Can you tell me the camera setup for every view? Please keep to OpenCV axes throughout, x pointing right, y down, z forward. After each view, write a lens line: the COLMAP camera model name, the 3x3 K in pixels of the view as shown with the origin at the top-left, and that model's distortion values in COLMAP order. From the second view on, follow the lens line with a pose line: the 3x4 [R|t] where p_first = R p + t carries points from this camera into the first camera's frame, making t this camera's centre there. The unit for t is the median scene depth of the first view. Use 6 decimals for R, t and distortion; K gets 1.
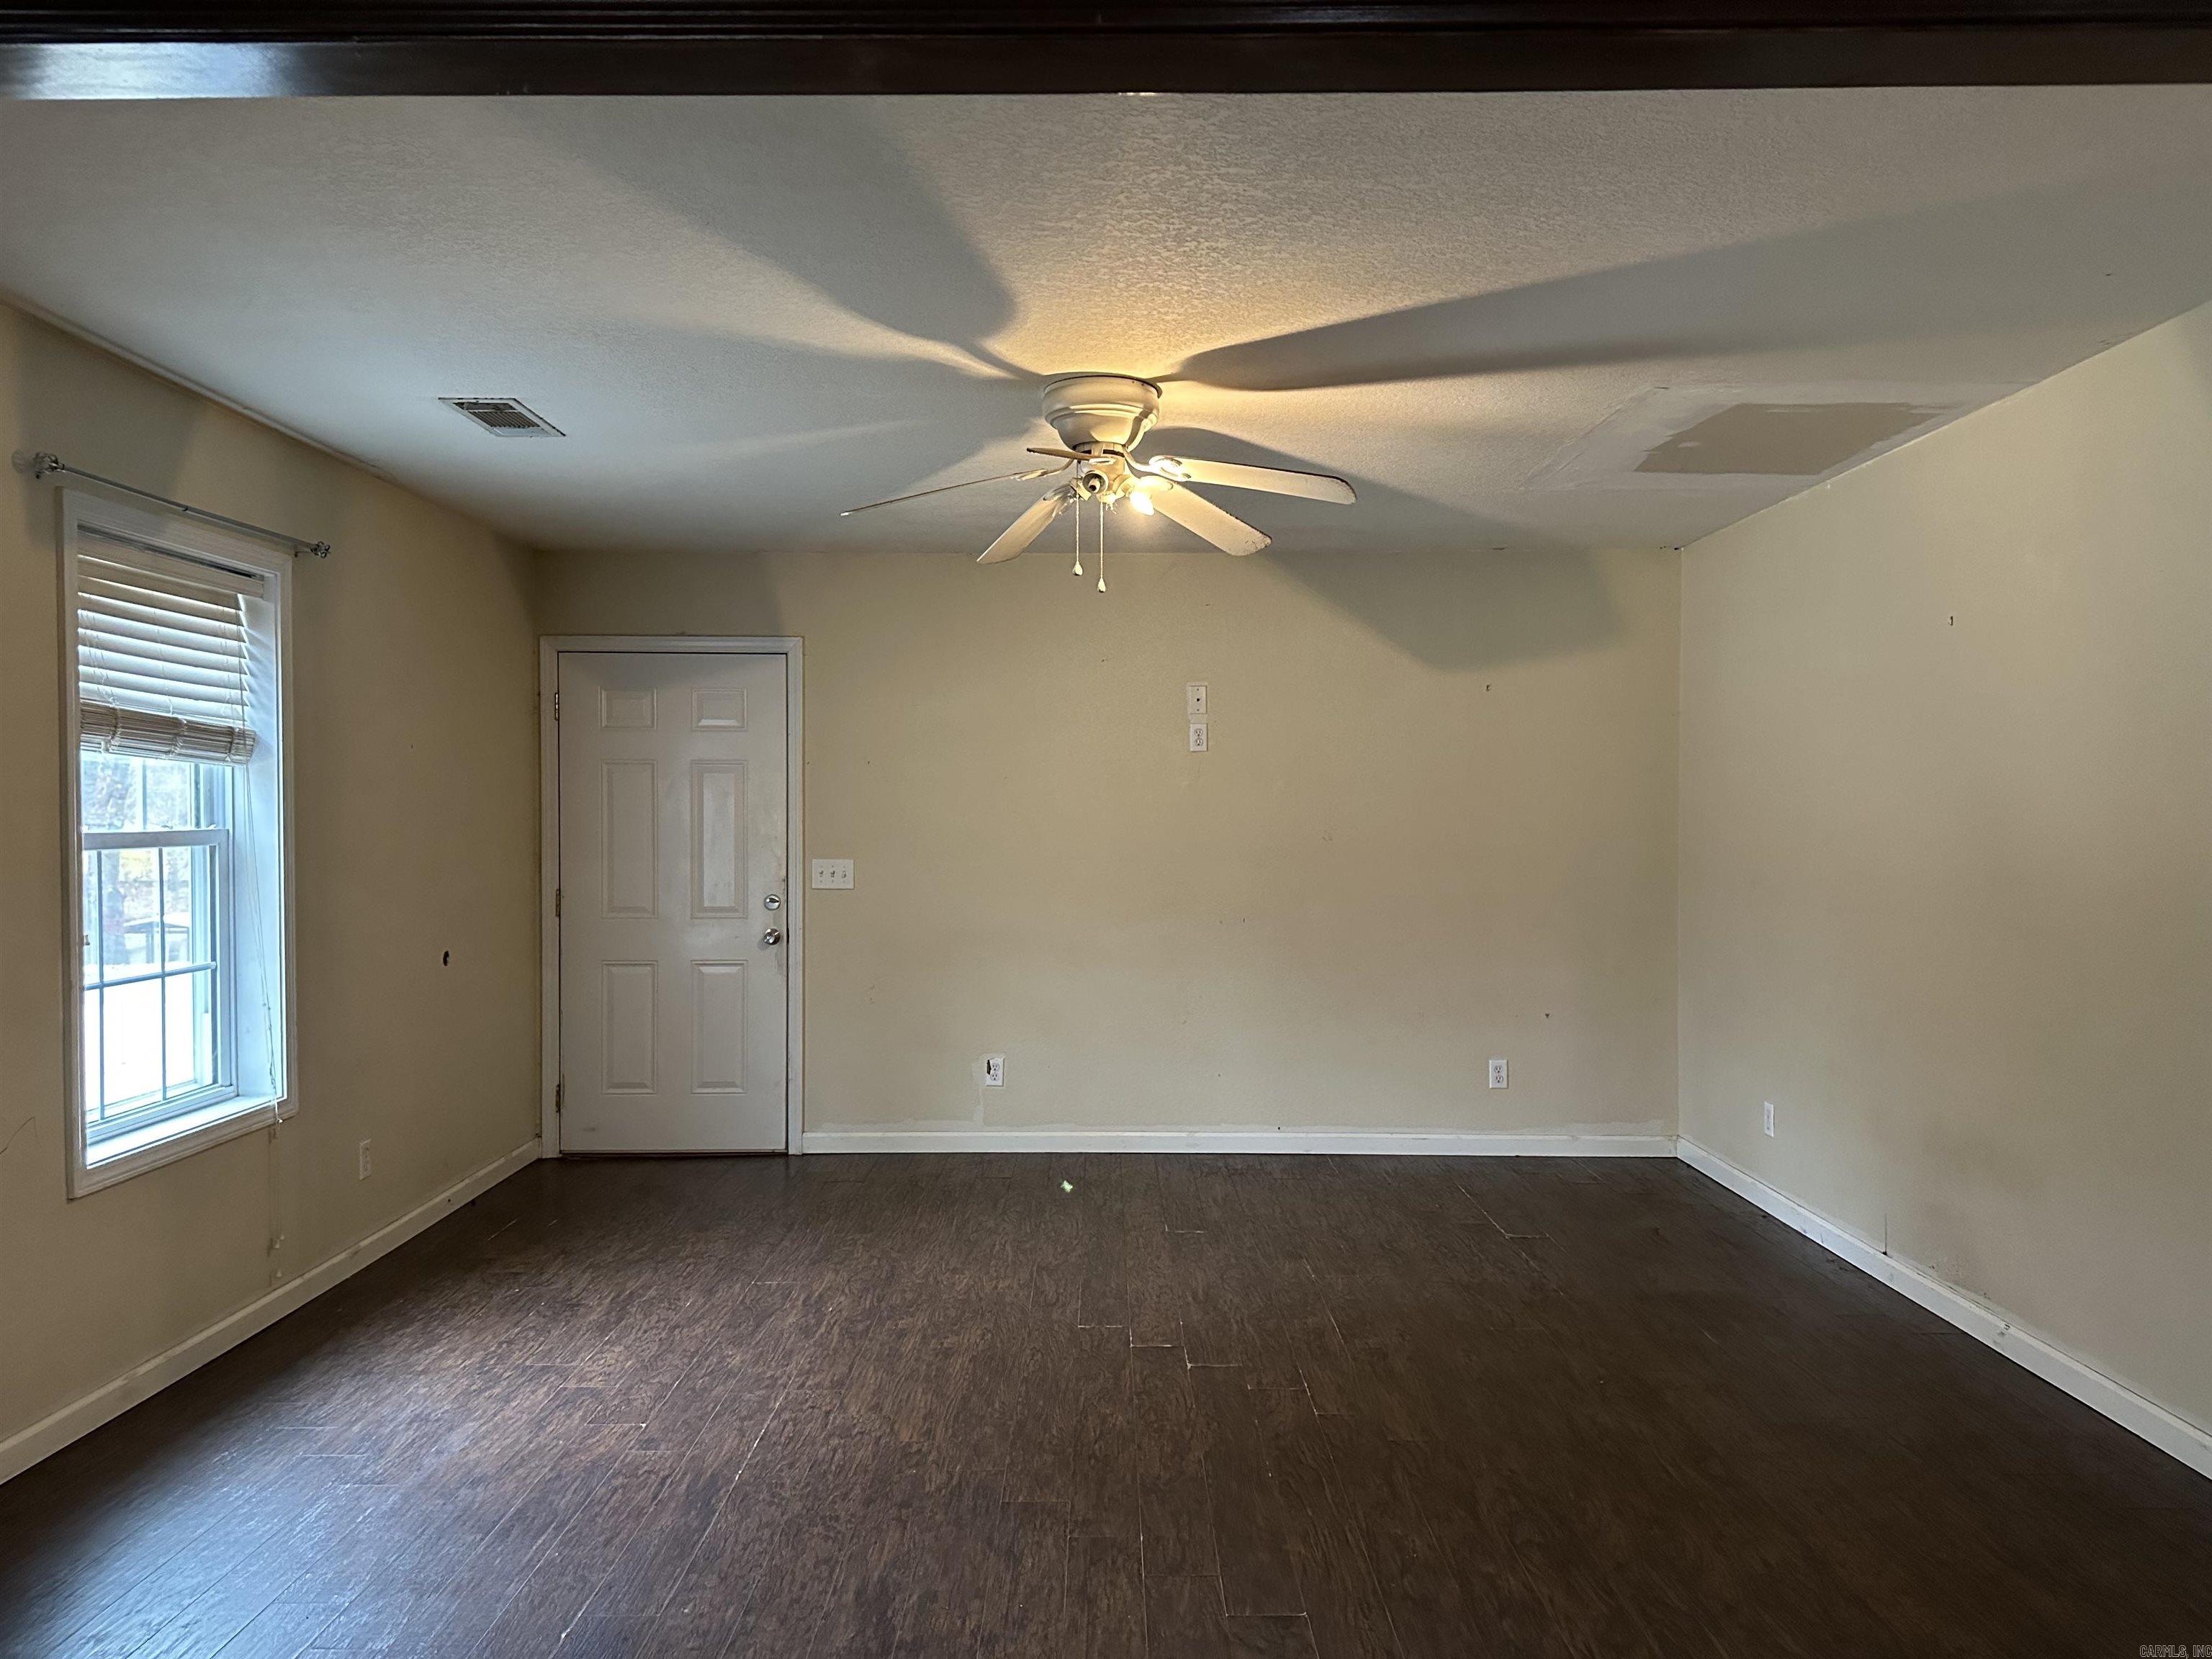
lens RADIAL K [[1538.9, 0, 1098.8], [0, 1538.9, 816.4], [0, 0, 1]] dist [0.062993, -0.083291]
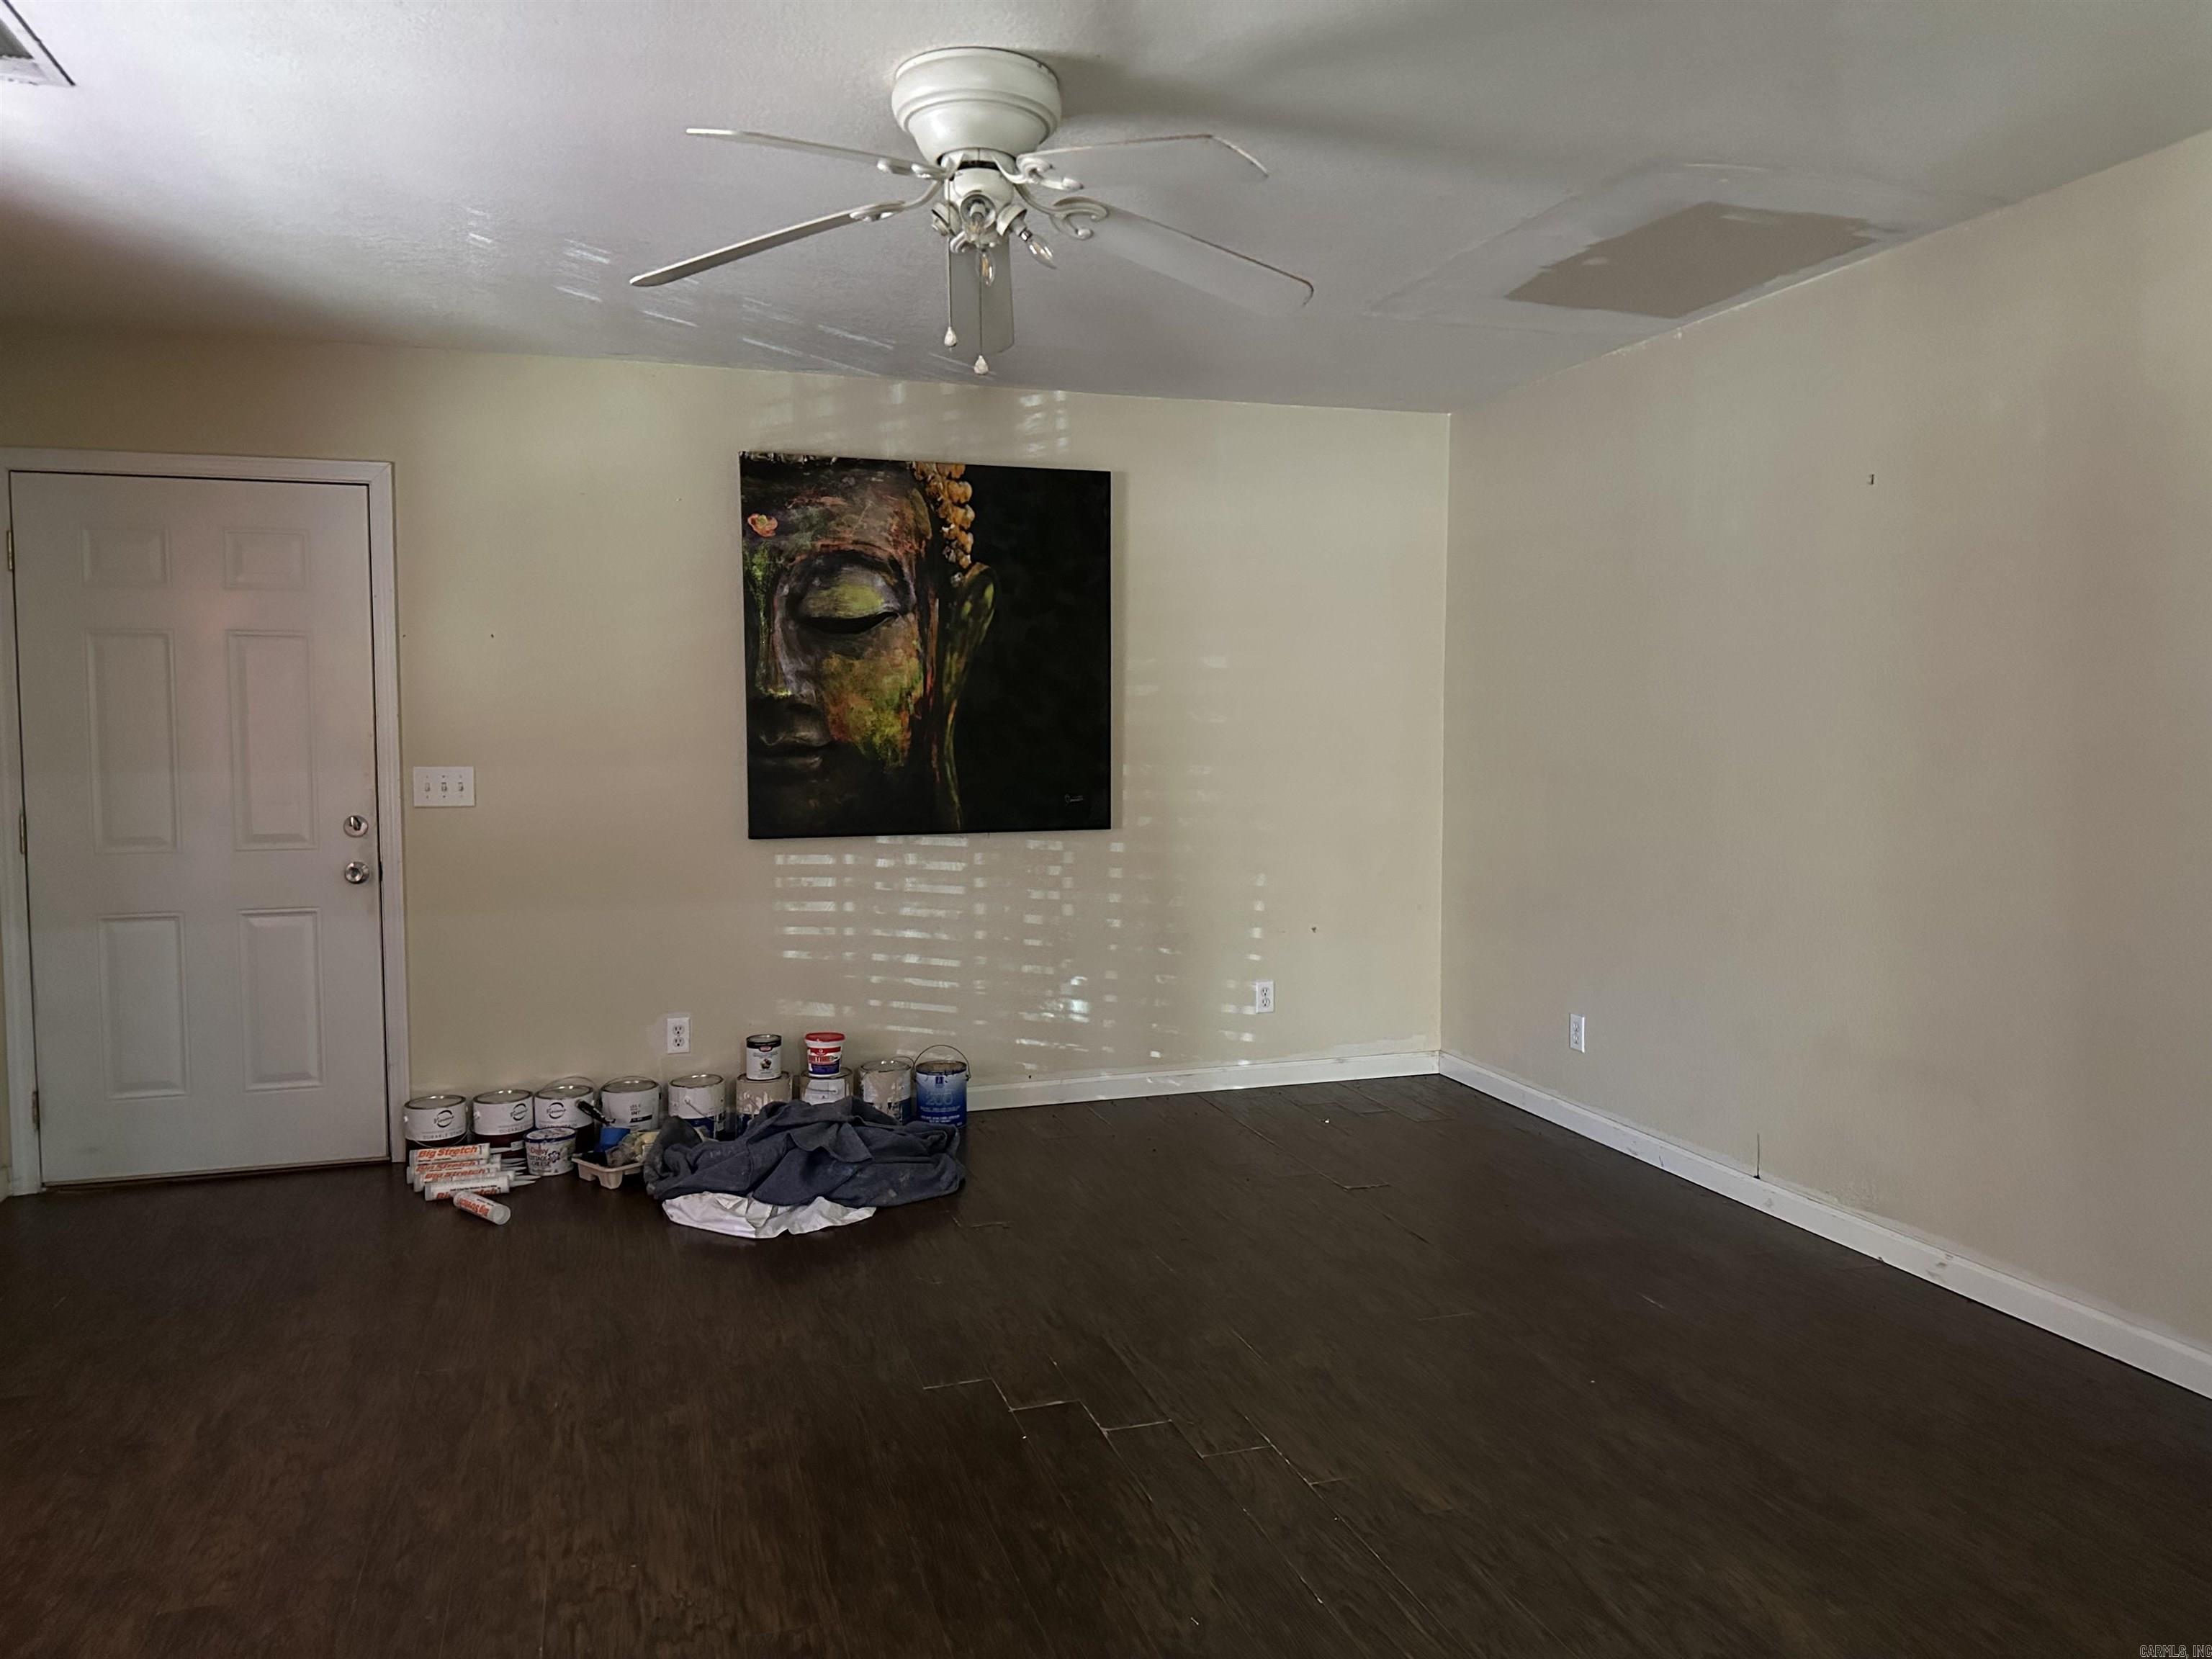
lens RADIAL K [[1572.9, 0, 1102.2], [0, 1572.9, 796.4], [0, 0, 1]] dist [-0.004515, 0.004070]
pose [[0.951401, -0.019347, 0.307346, -0.153287], [0.004896, 0.998849, 0.047720, 0.010917], [-0.307916, -0.043896, 0.950400, 0.265829]]
